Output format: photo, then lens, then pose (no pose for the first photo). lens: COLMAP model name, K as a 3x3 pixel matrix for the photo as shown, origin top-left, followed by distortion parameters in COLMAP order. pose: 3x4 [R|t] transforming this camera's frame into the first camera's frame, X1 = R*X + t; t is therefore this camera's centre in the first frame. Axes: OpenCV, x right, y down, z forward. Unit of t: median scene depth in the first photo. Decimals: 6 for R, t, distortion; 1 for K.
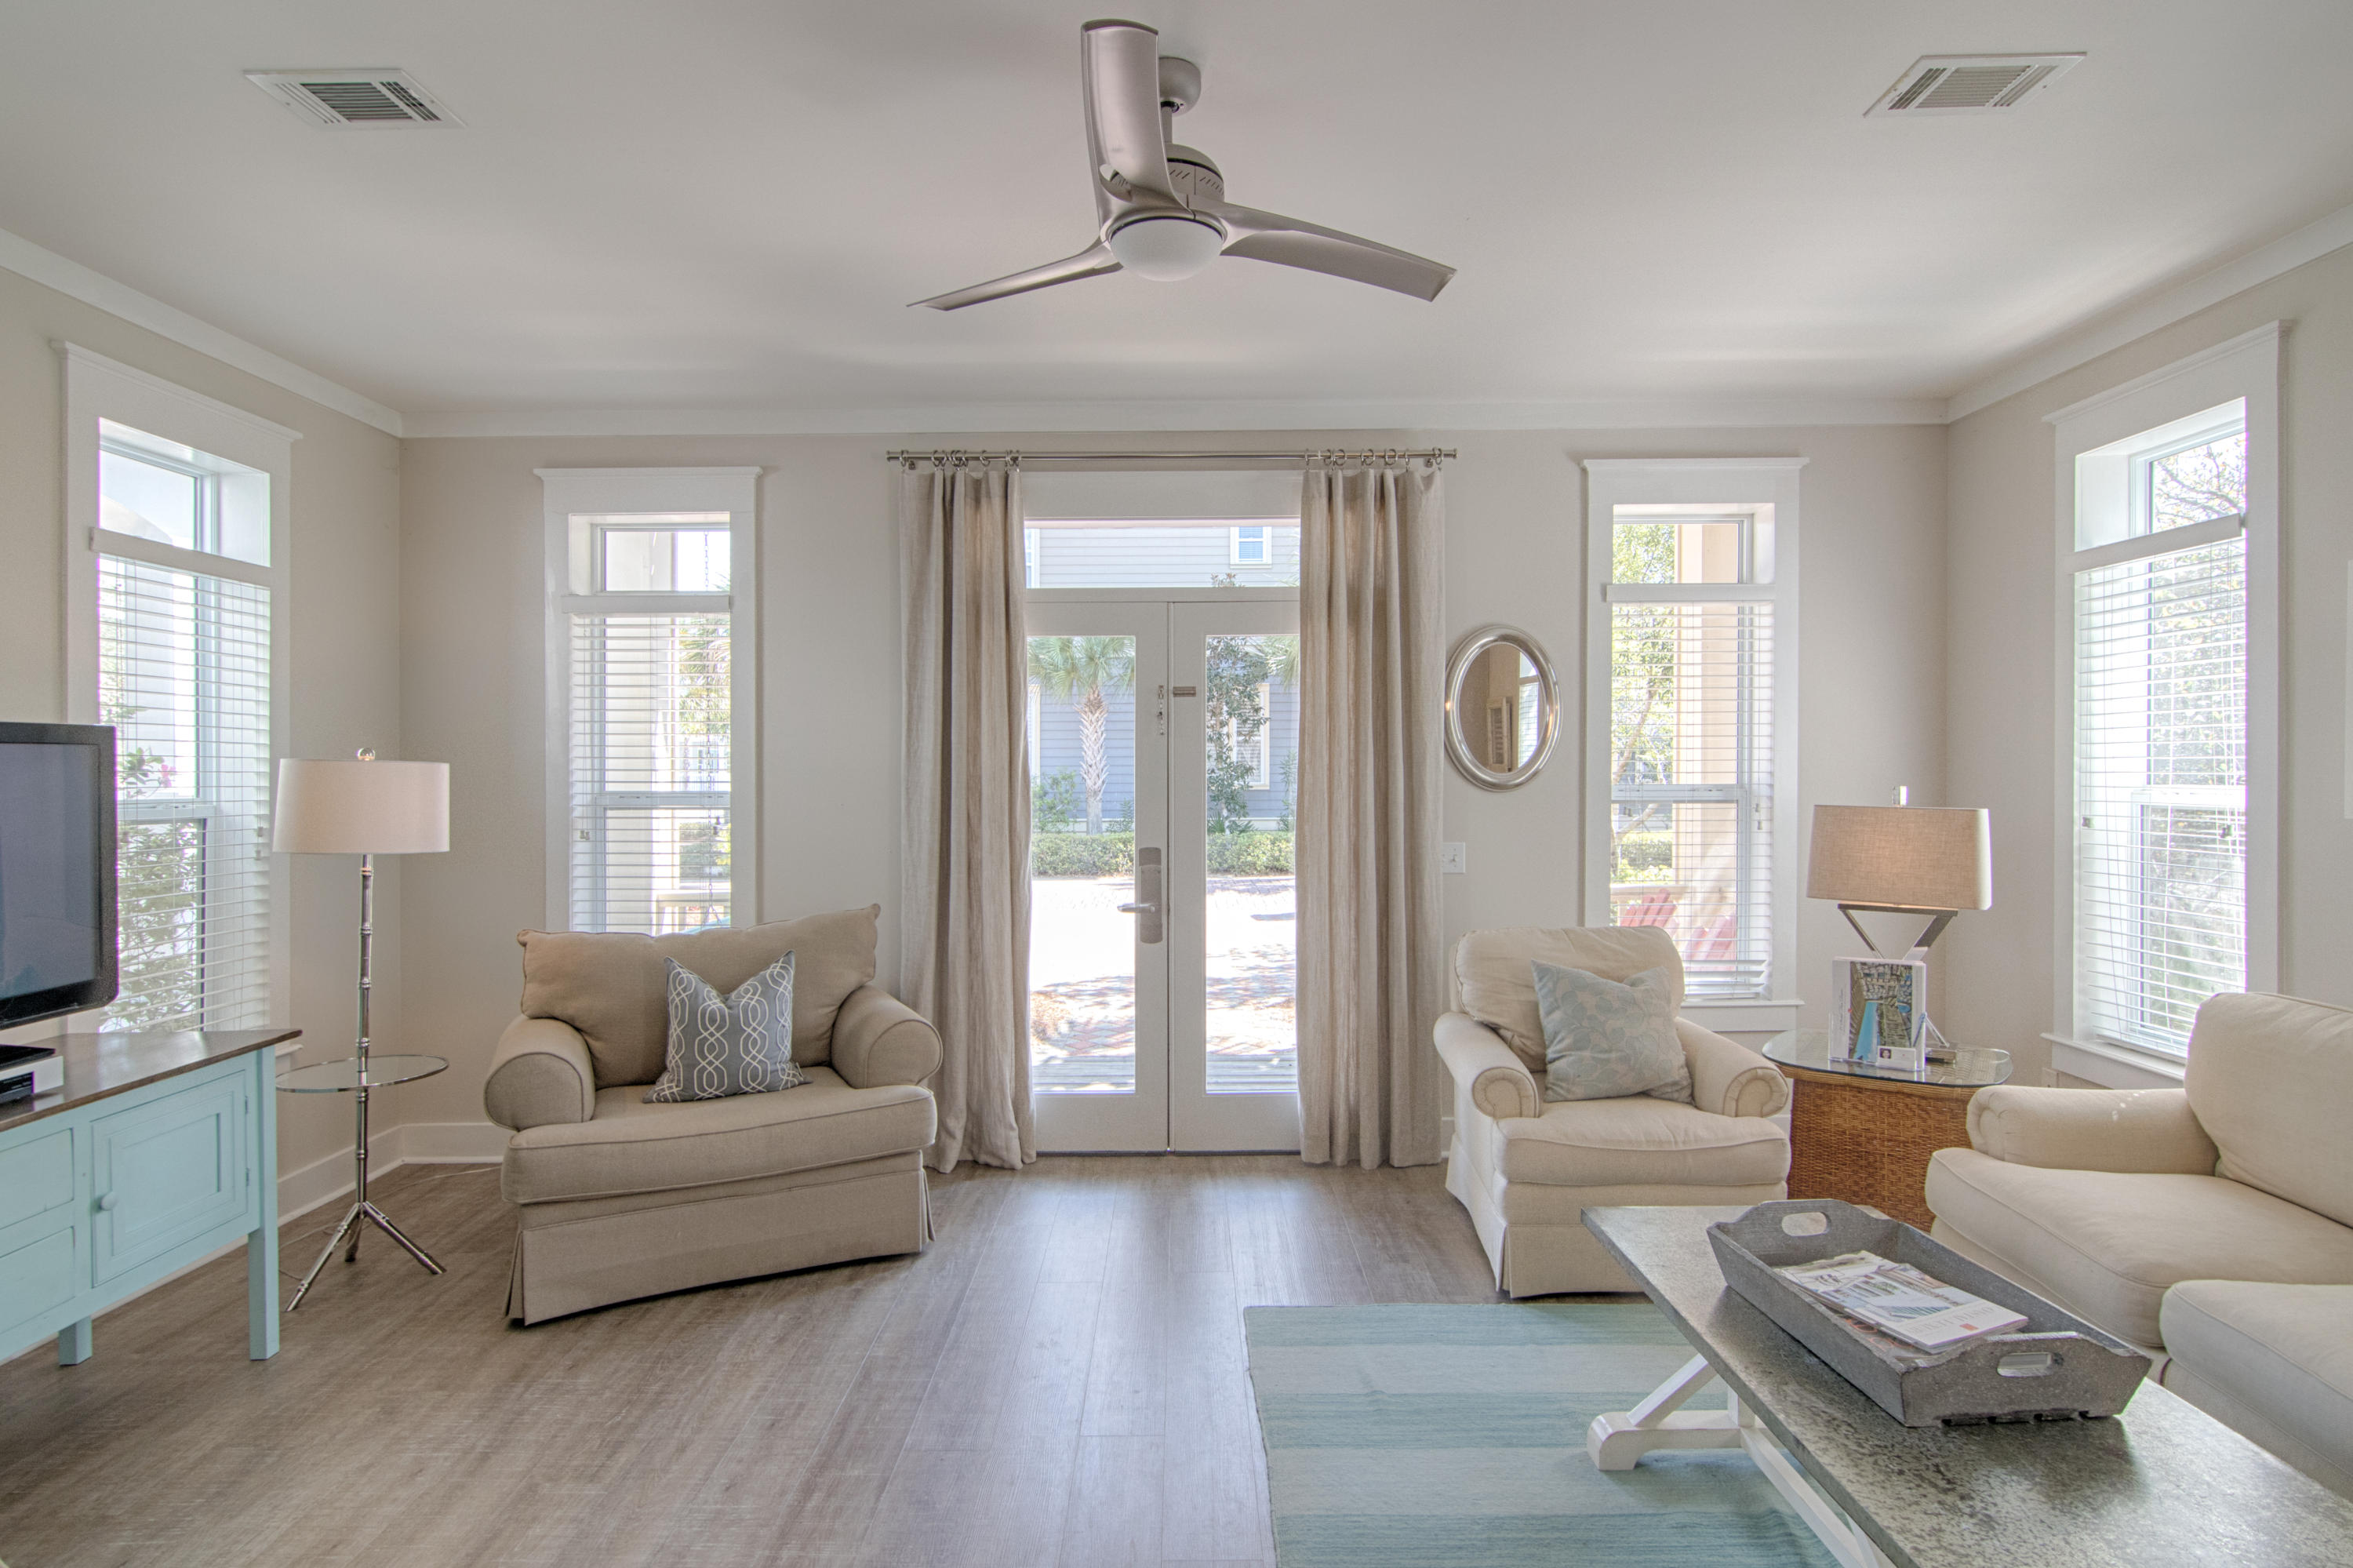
lens RADIAL K [[1198.4, 0, 1187.9], [0, 1198.4, 791.9], [0, 0, 1]] dist [0.002395, -0.001068]
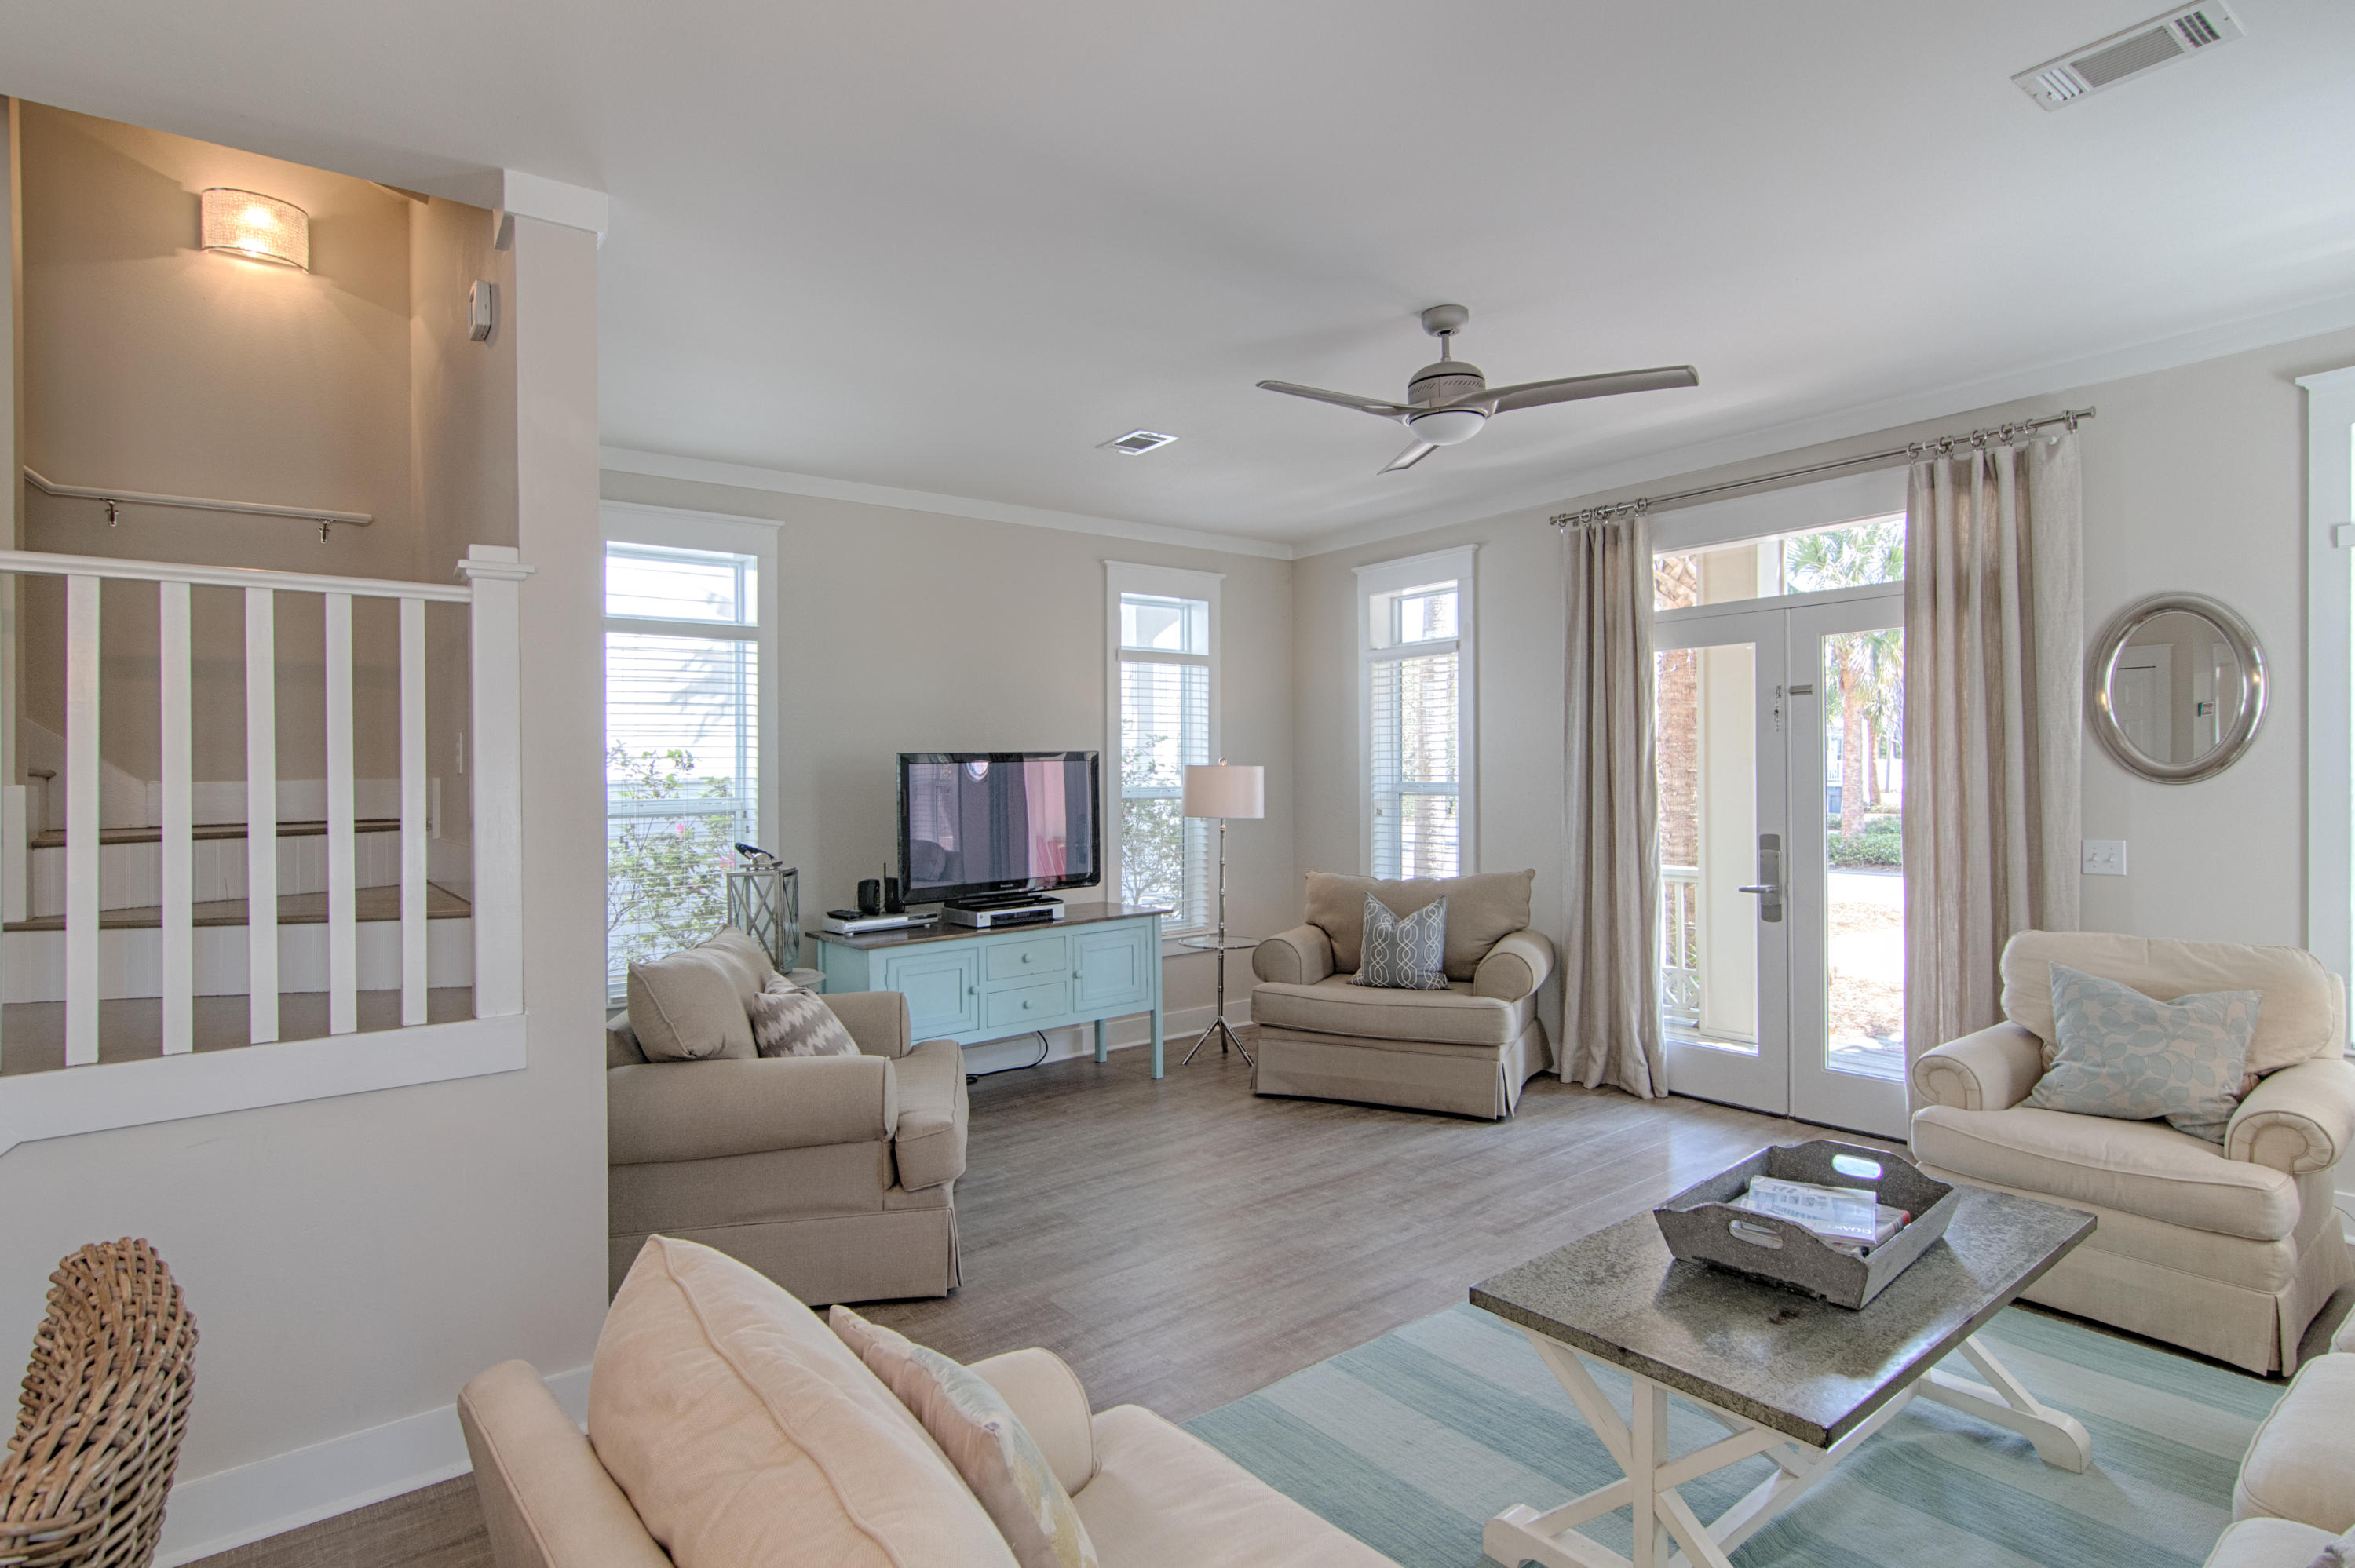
lens RADIAL K [[1199.2, 0, 1175.4], [0, 1199.2, 778.7], [0, 0, 1]] dist [0.002395, -0.001068]
pose [[0.617290, -0.000901, -0.786735, 0.576210], [0.000197, 0.999999, -0.000990, -0.003888], [0.786736, 0.000456, 0.617290, -0.121303]]
